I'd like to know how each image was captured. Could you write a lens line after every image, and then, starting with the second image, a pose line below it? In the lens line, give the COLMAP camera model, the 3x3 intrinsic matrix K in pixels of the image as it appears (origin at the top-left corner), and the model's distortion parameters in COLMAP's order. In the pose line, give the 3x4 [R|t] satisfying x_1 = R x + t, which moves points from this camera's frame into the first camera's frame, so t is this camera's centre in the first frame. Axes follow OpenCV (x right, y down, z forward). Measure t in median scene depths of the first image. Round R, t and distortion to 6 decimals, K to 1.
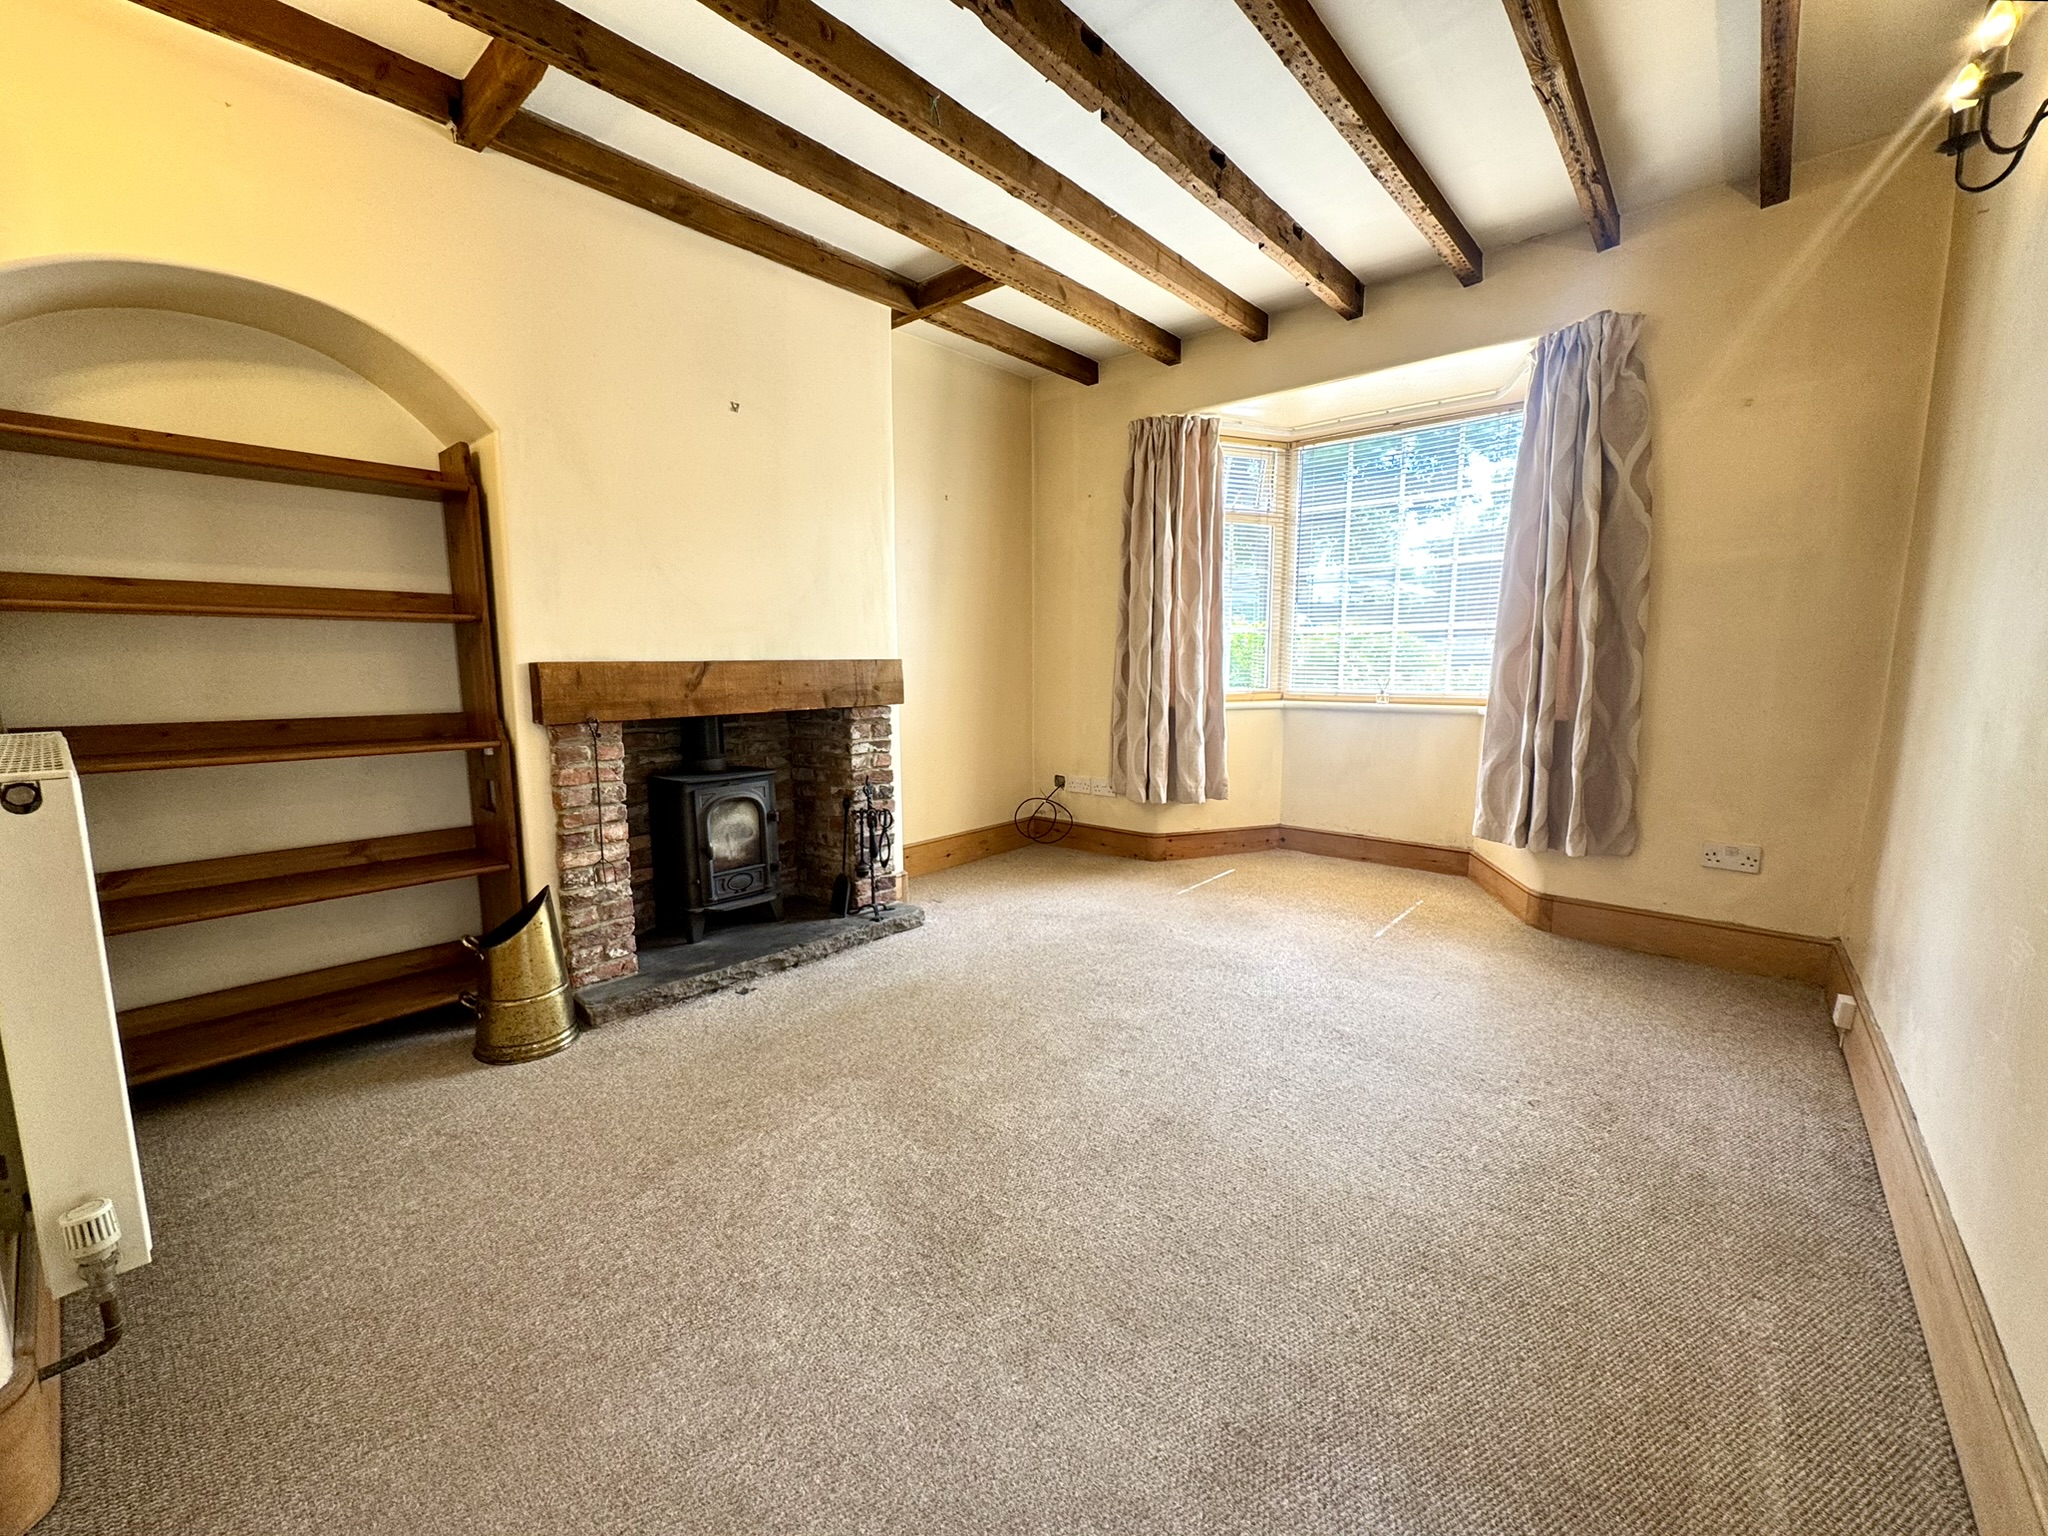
lens RADIAL K [[860.6, 0, 1039.0], [0, 860.6, 773.6], [0, 0, 1]] dist [-0.003061, 0.000104]
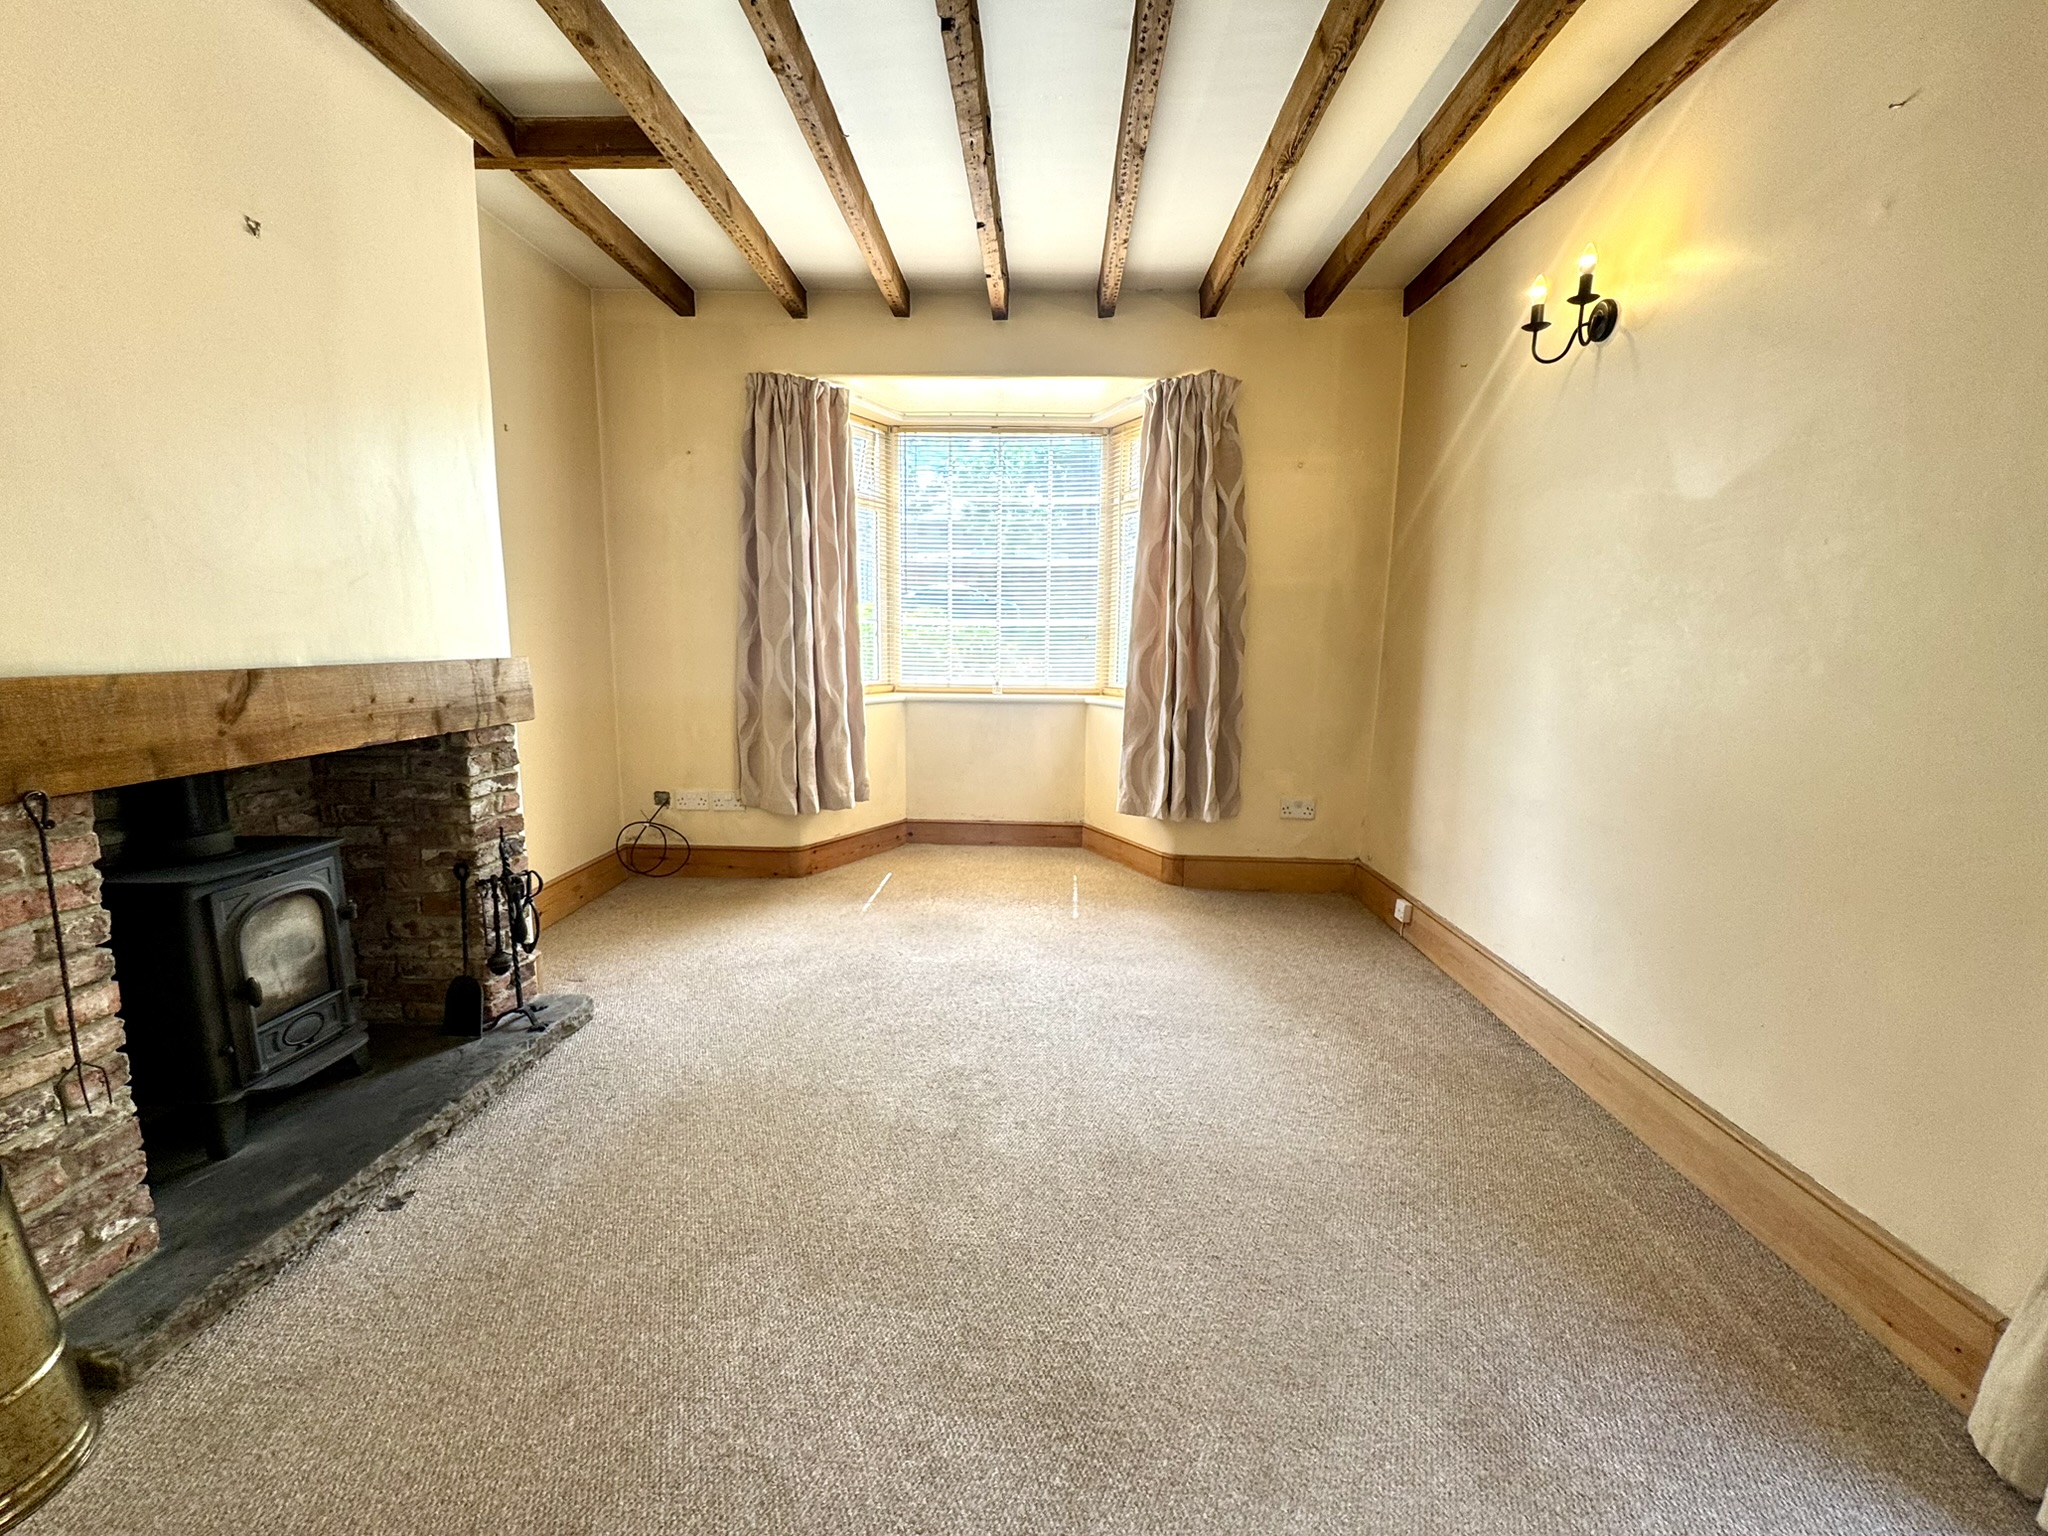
lens RADIAL K [[860.6, 0, 1031.5], [0, 860.6, 770.3], [0, 0, 1]] dist [-0.003061, 0.000104]
pose [[0.773025, -0.083485, 0.628858, -0.317311], [0.066285, 0.996506, 0.050811, -0.052732], [-0.630903, 0.002406, 0.775858, 0.207886]]
